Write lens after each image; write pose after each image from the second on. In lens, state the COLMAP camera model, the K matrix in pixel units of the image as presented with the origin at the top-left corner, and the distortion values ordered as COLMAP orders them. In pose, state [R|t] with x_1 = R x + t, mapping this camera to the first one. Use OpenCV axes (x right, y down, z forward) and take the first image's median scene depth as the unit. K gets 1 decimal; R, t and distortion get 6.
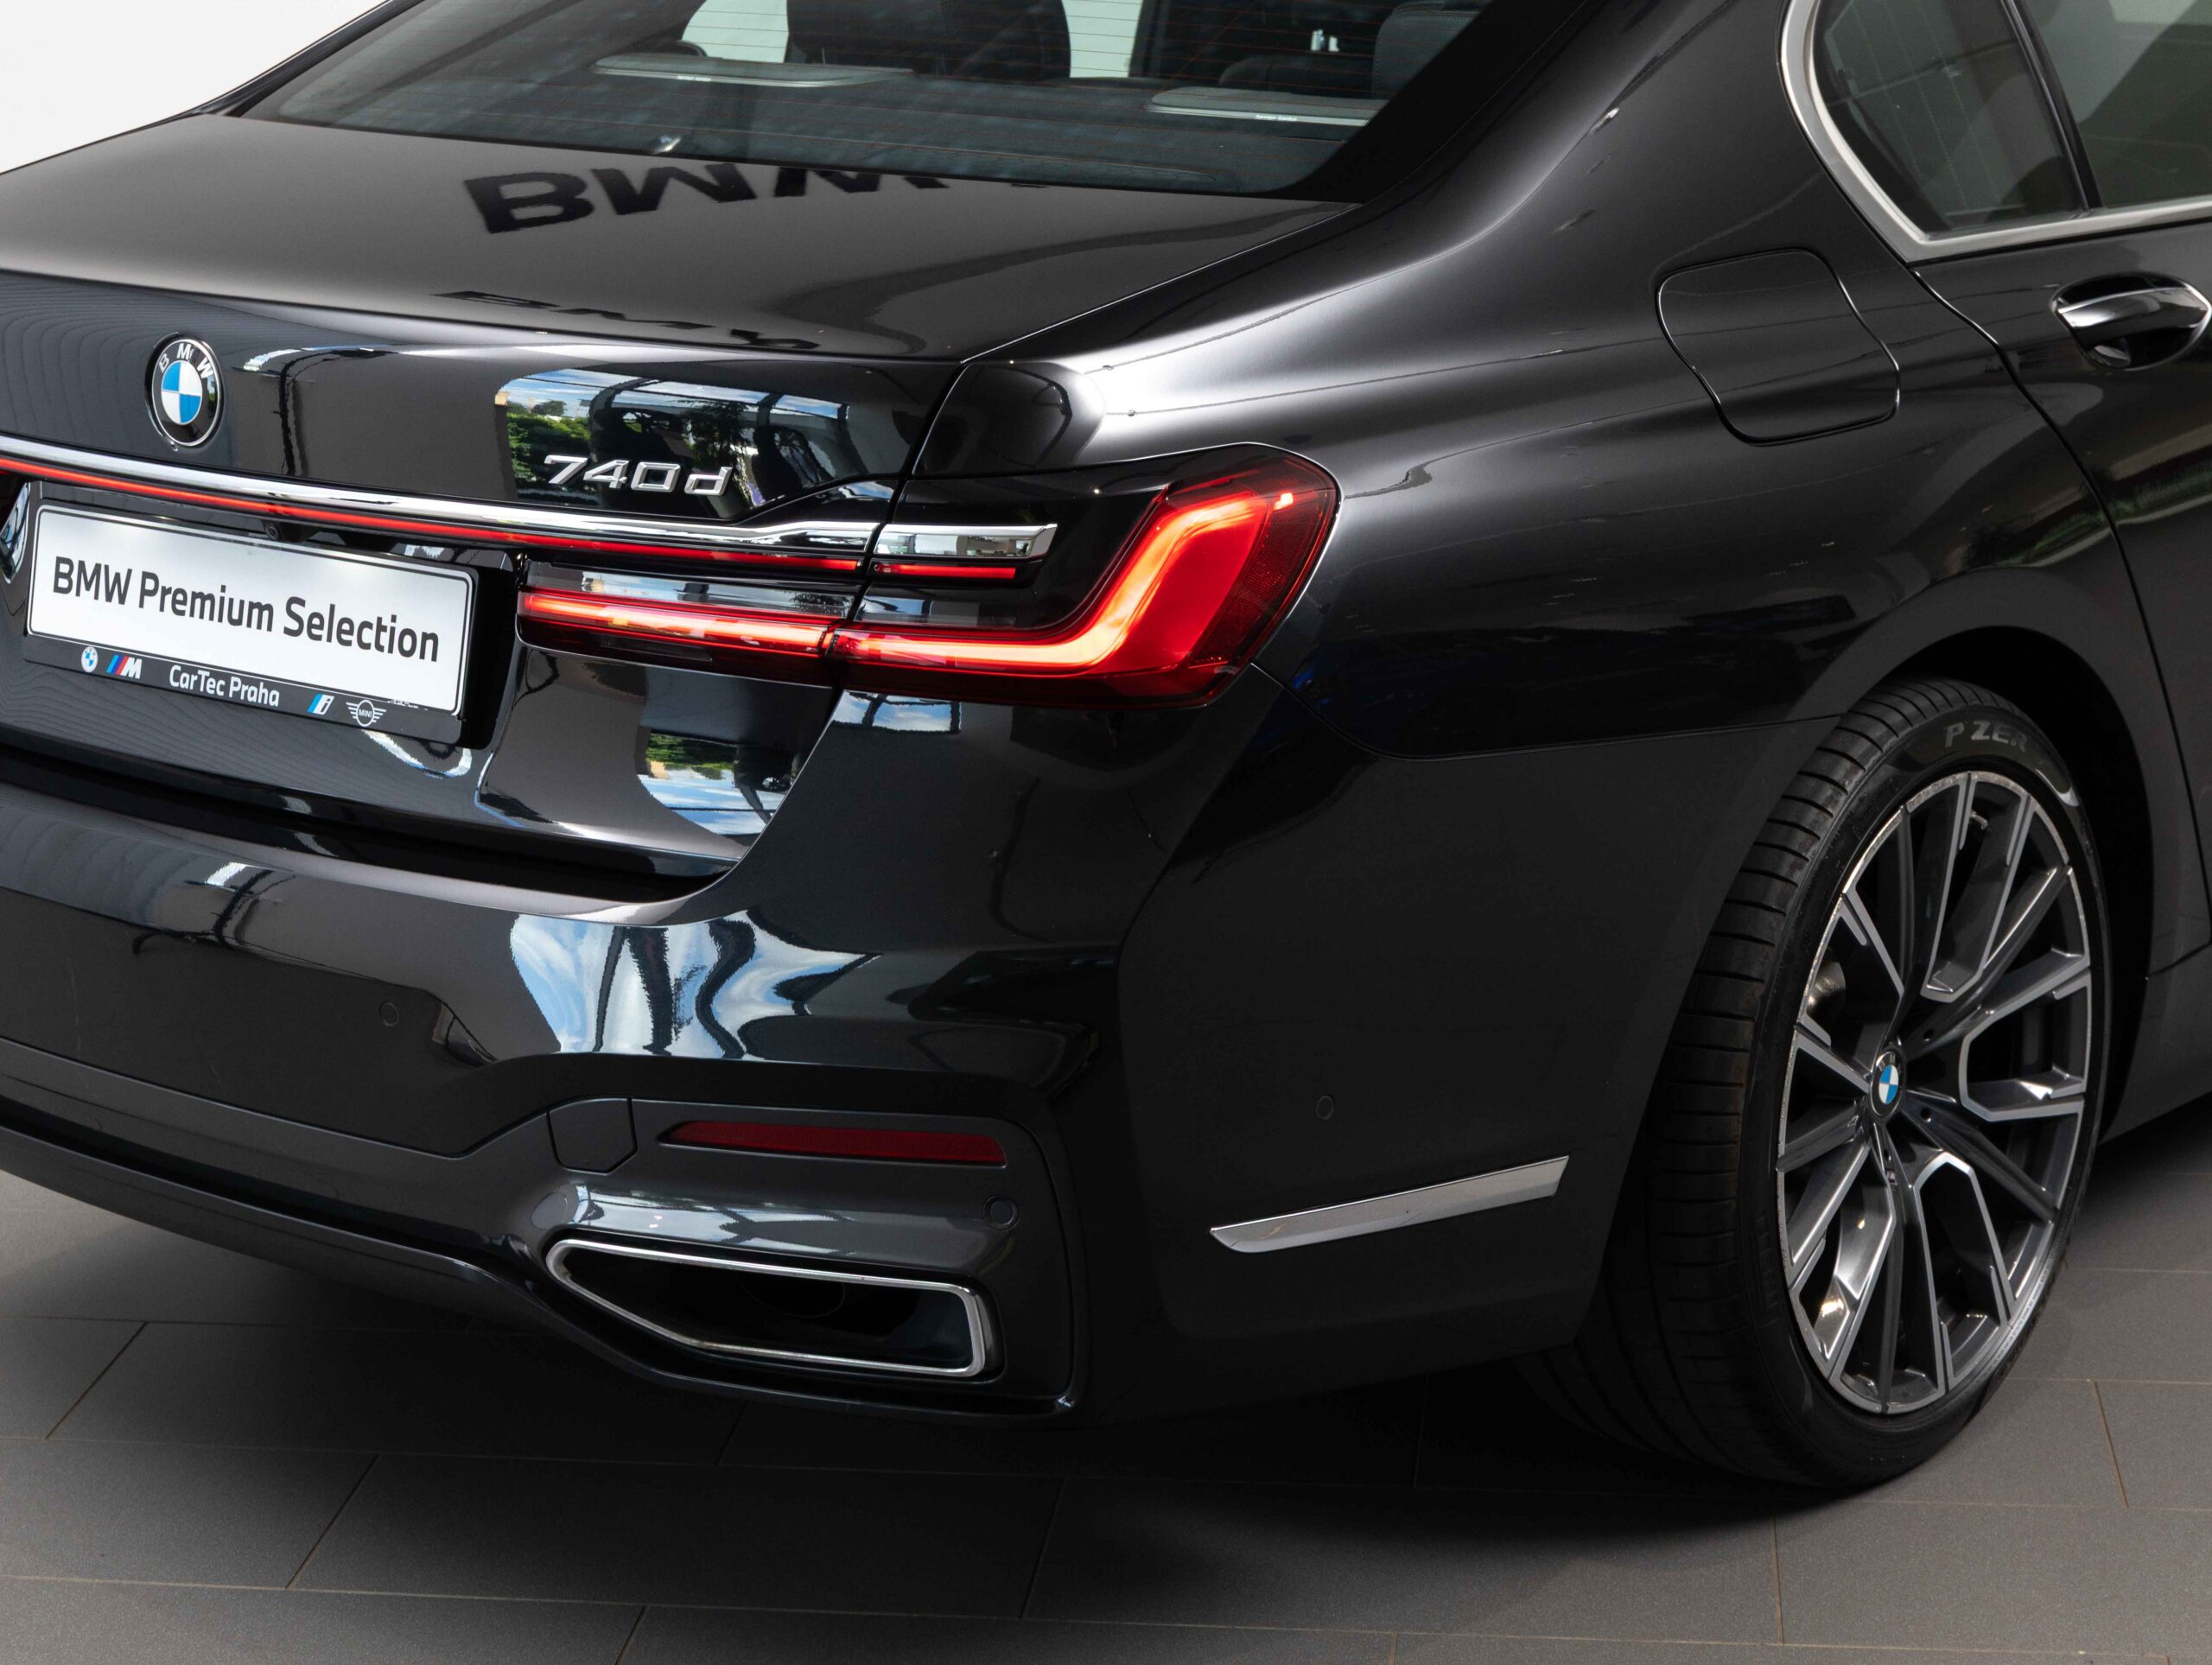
lens RADIAL K [[4228.1, 0, 1106.0], [0, 4228.1, 832.5], [0, 0, 1]] dist [0.033801, -0.154756]
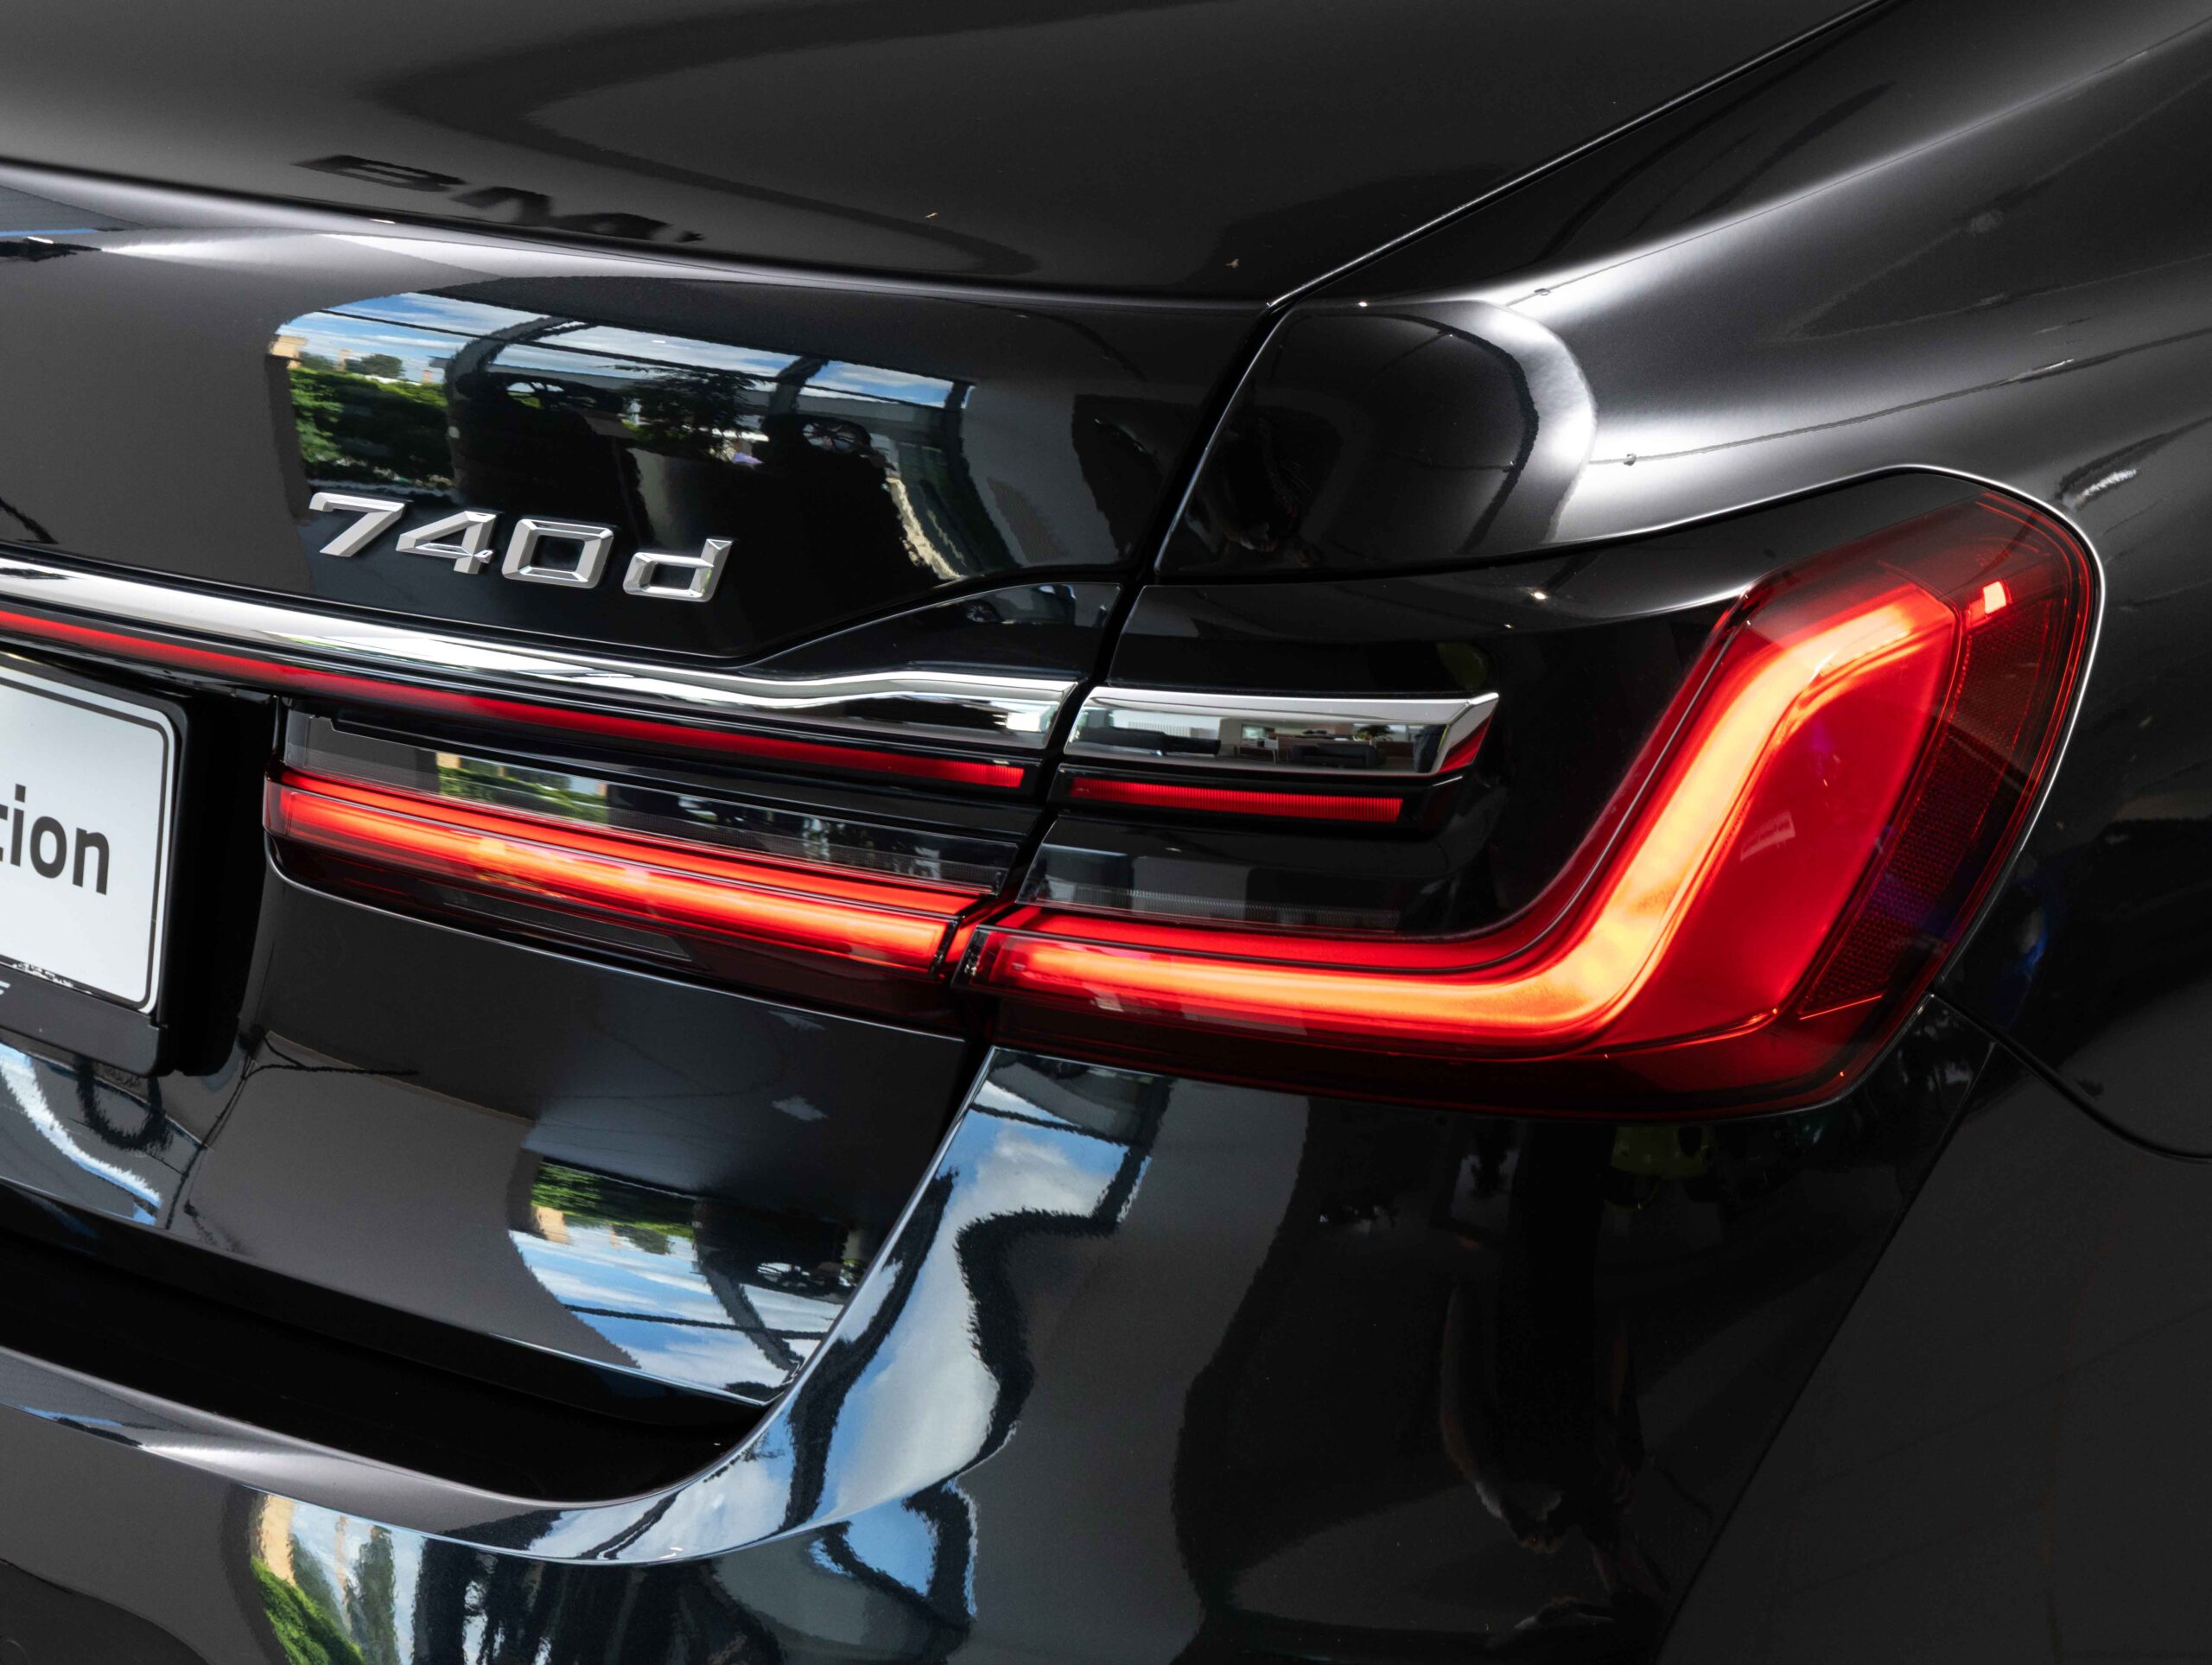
lens RADIAL K [[4381.0, 0, 1013.1], [0, 4381.0, 824.6], [0, 0, 1]] dist [0.827876, 0.099167]
pose [[0.999831, 0.008390, -0.016382, -0.049522], [-0.008177, 0.999882, 0.013008, -0.060523], [0.016490, -0.012872, 0.999781, 0.522222]]
